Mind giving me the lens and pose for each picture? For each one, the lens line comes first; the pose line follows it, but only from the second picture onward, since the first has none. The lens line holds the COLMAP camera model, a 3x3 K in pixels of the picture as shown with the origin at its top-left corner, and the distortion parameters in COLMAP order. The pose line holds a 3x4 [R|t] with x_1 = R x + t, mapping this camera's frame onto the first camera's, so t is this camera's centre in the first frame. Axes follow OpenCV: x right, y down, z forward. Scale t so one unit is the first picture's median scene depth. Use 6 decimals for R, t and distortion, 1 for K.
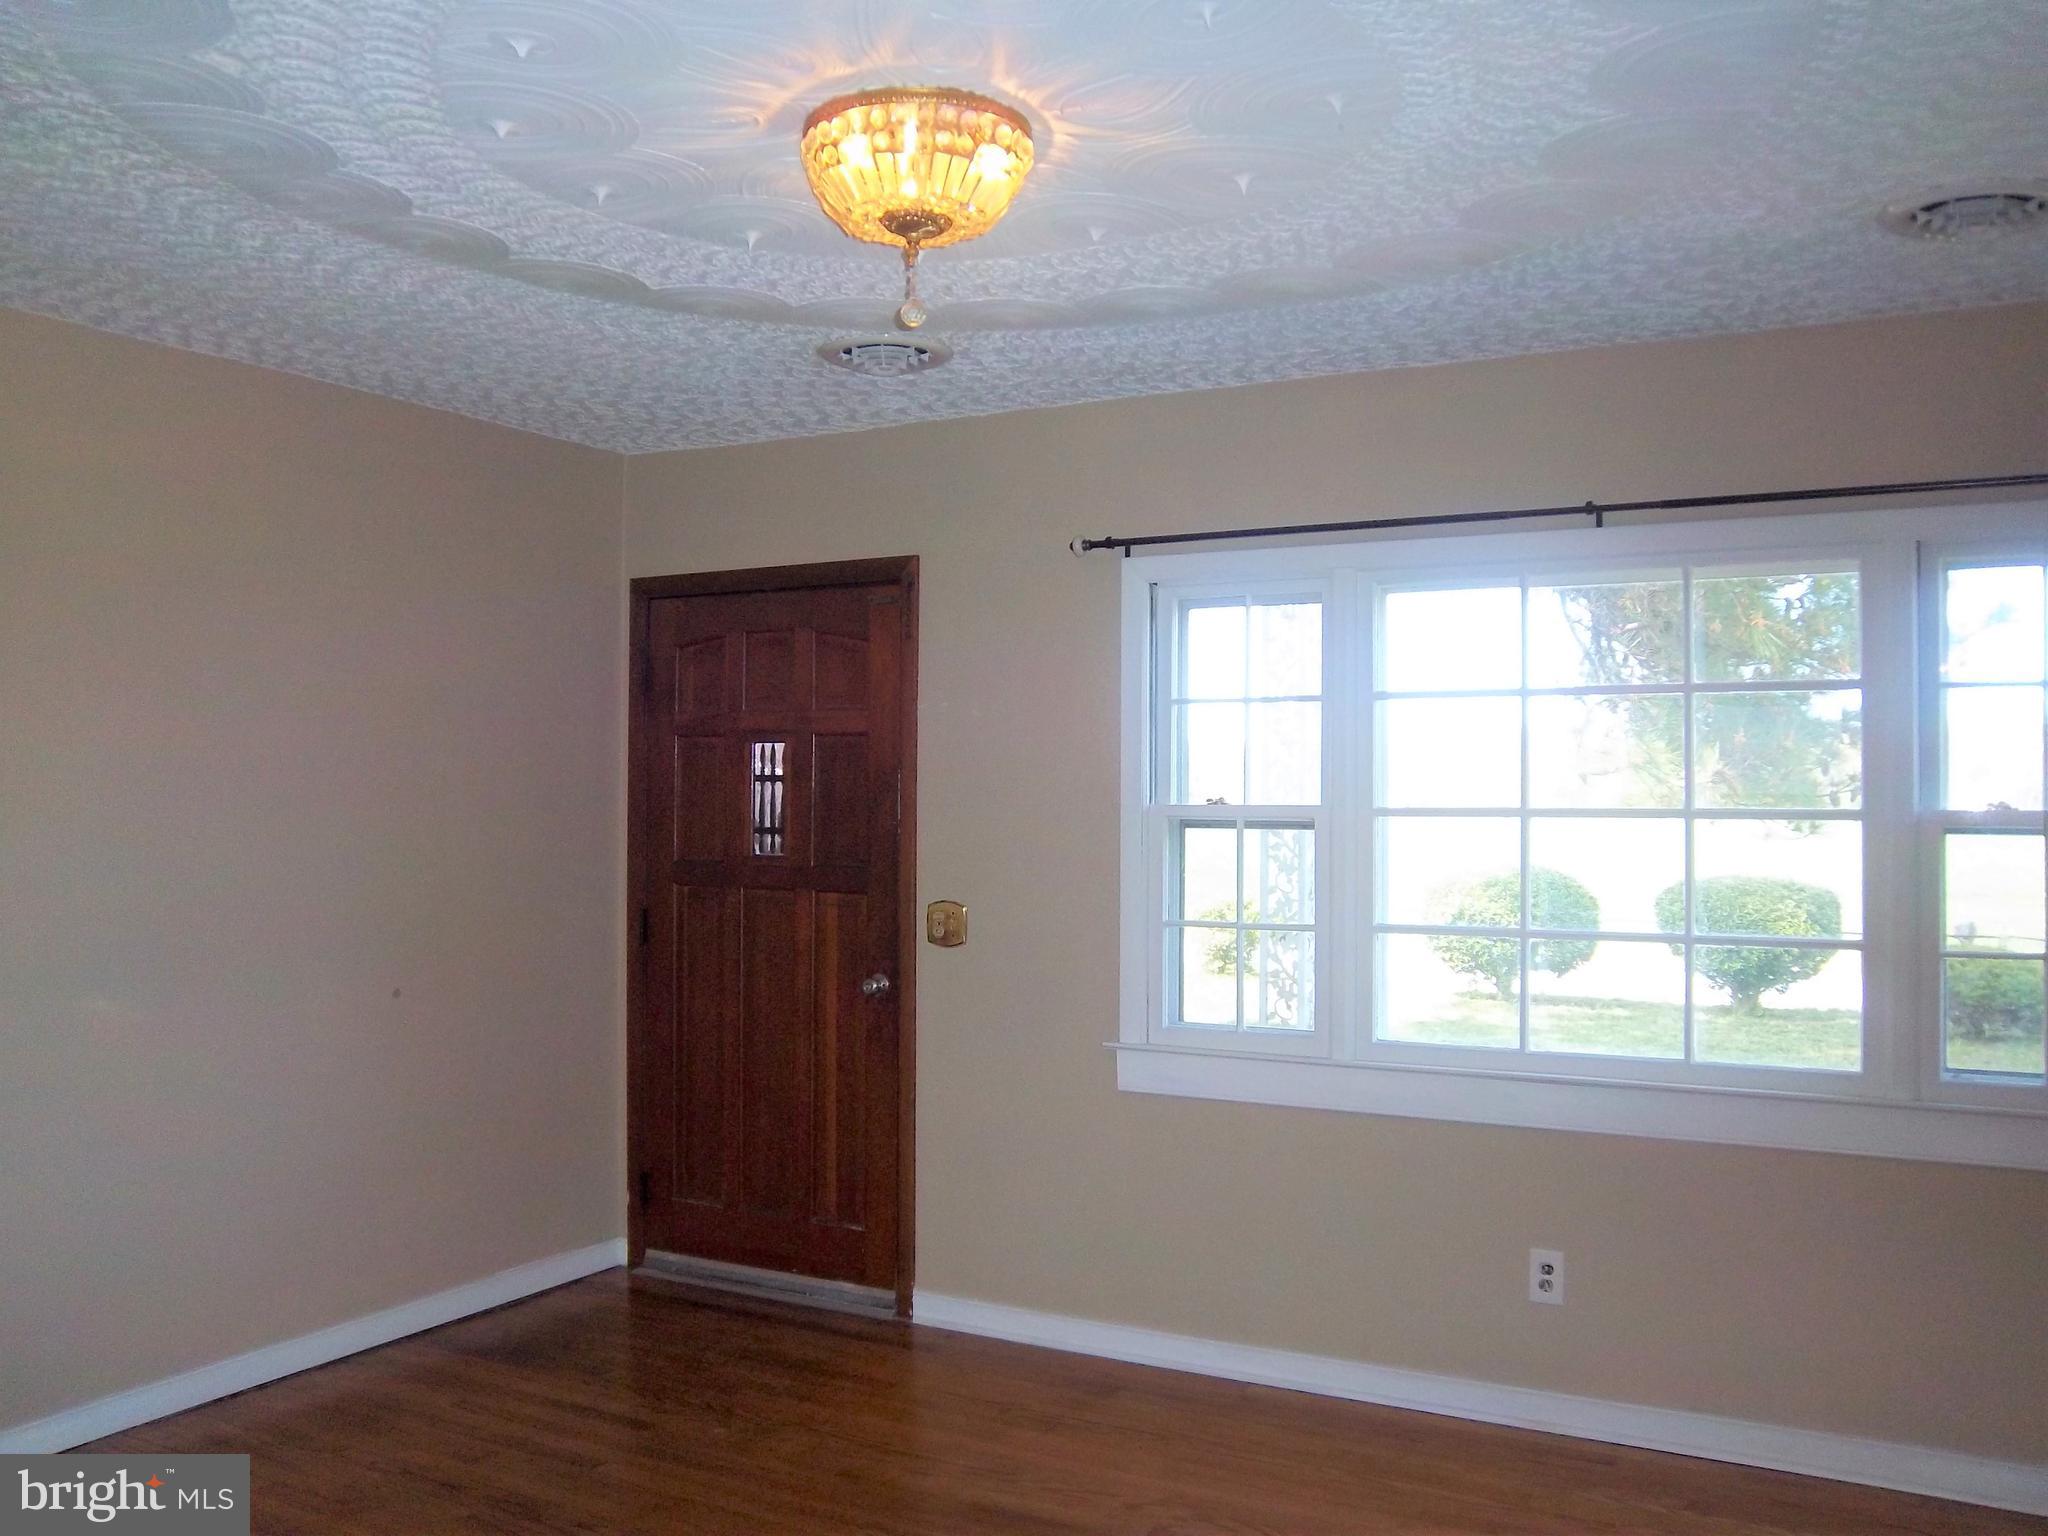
lens RADIAL K [[1748.3, 0, 1042.0], [0, 1748.3, 765.3], [0, 0, 1]] dist [-0.110906, 0.084193]
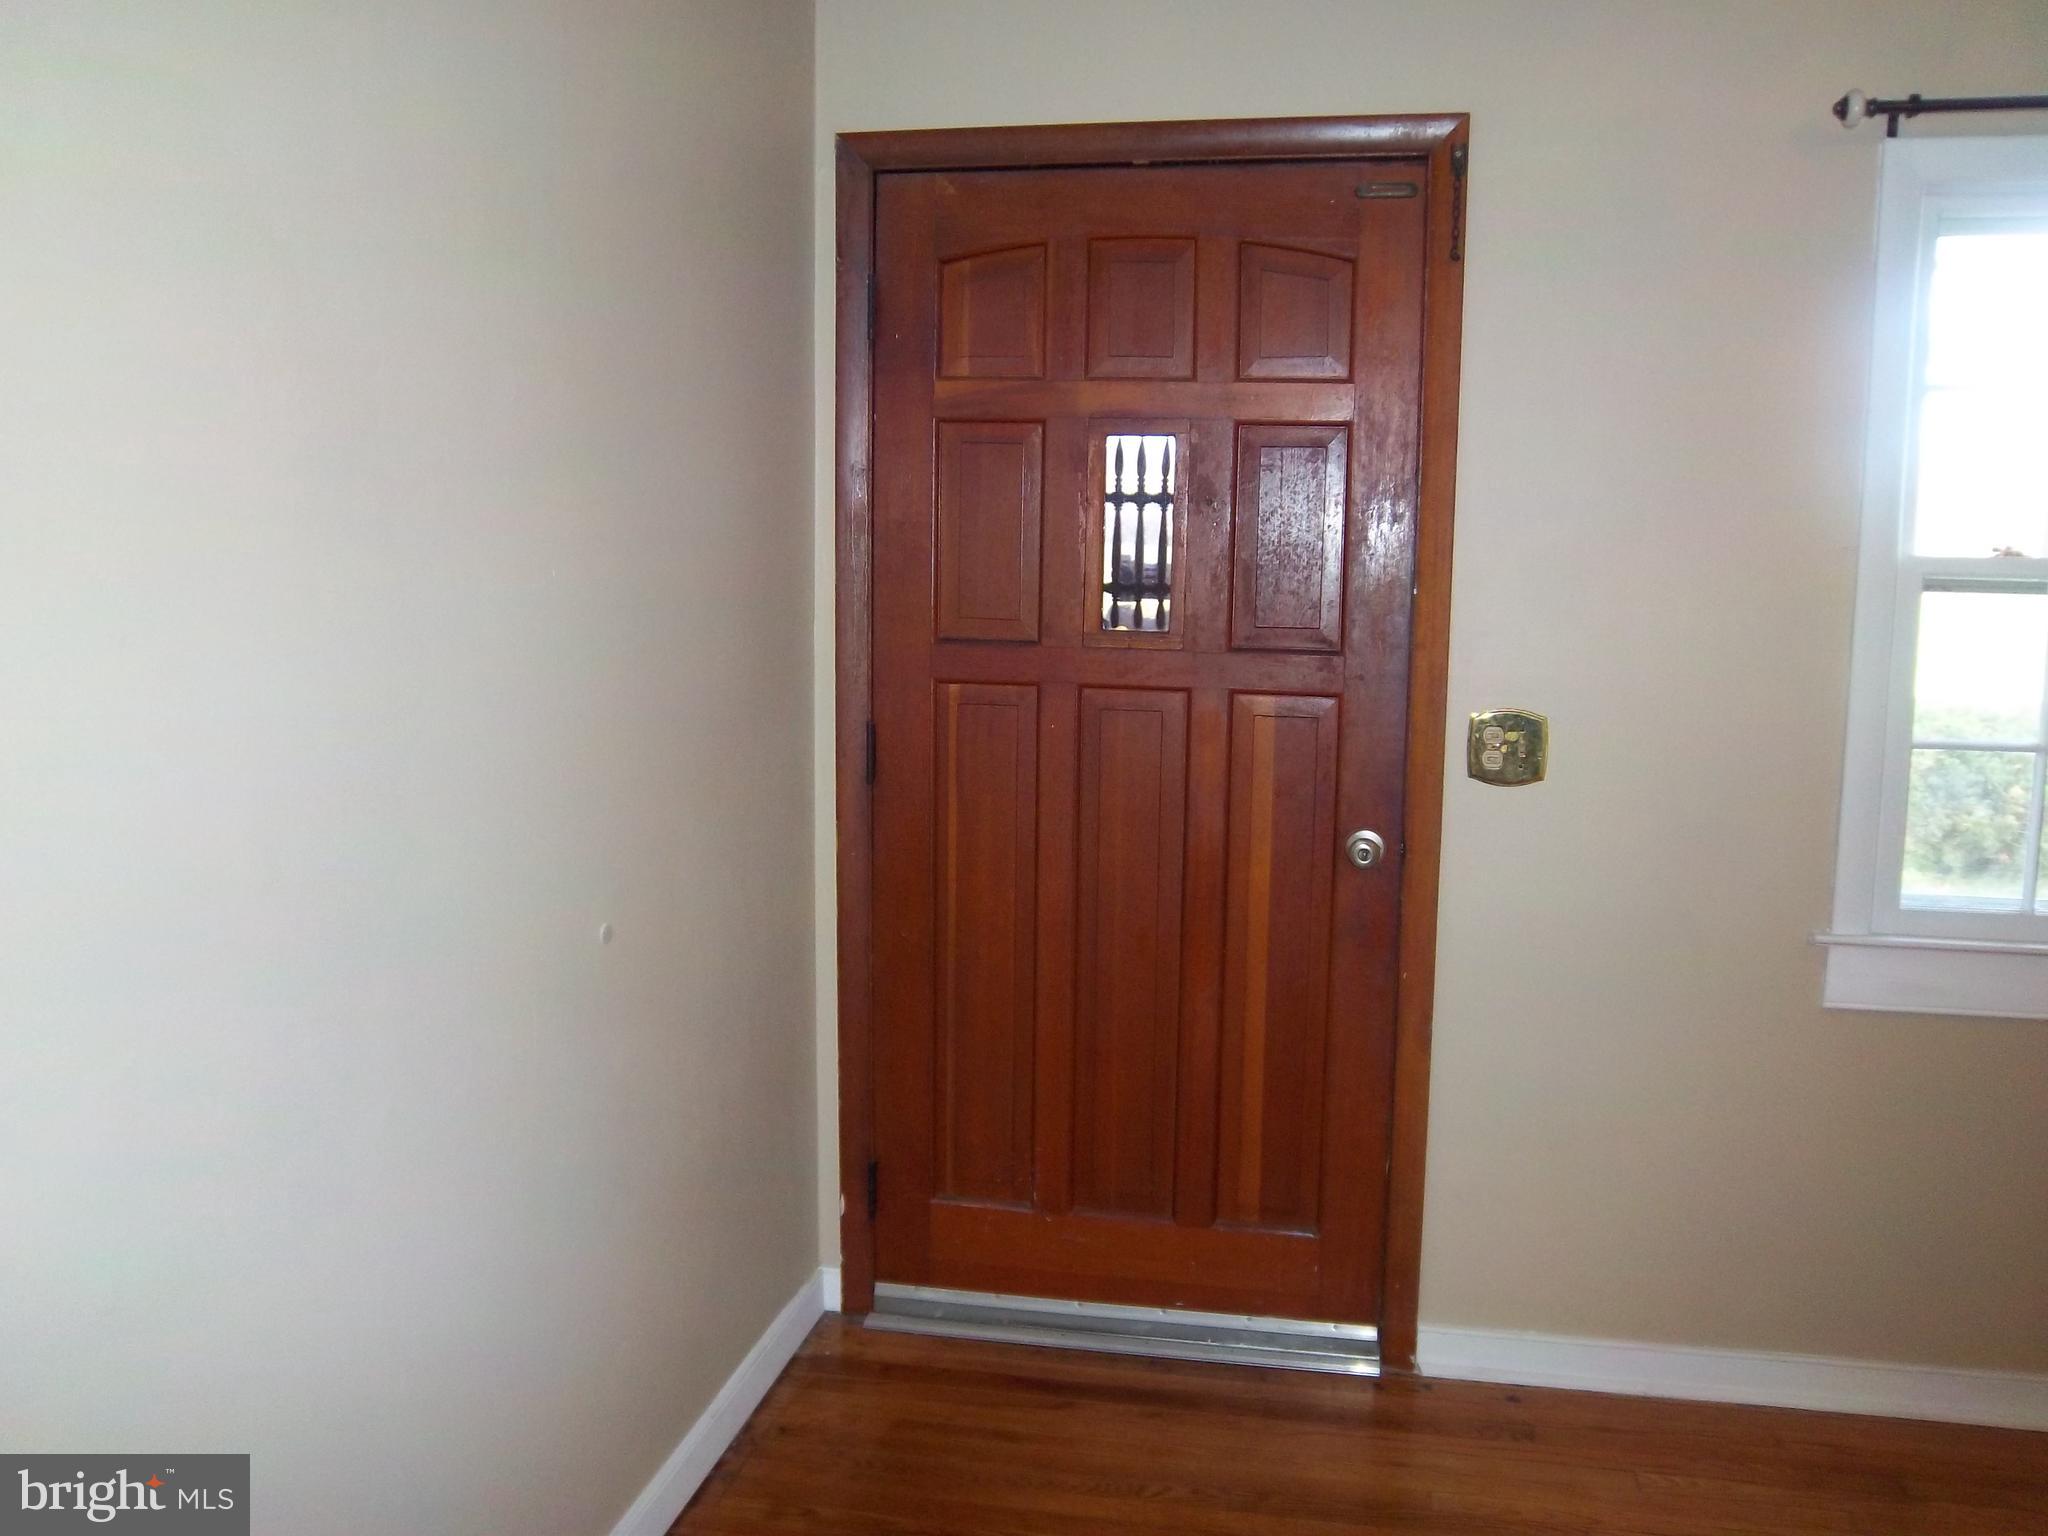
lens RADIAL K [[1748.3, 0, 1042.0], [0, 1748.3, 765.3], [0, 0, 1]] dist [-0.110906, 0.084193]
pose [[0.955302, -0.029137, 0.294194, -0.376493], [-0.015147, 0.989000, 0.147135, 0.011219], [-0.295245, -0.145014, 0.944352, 0.471963]]
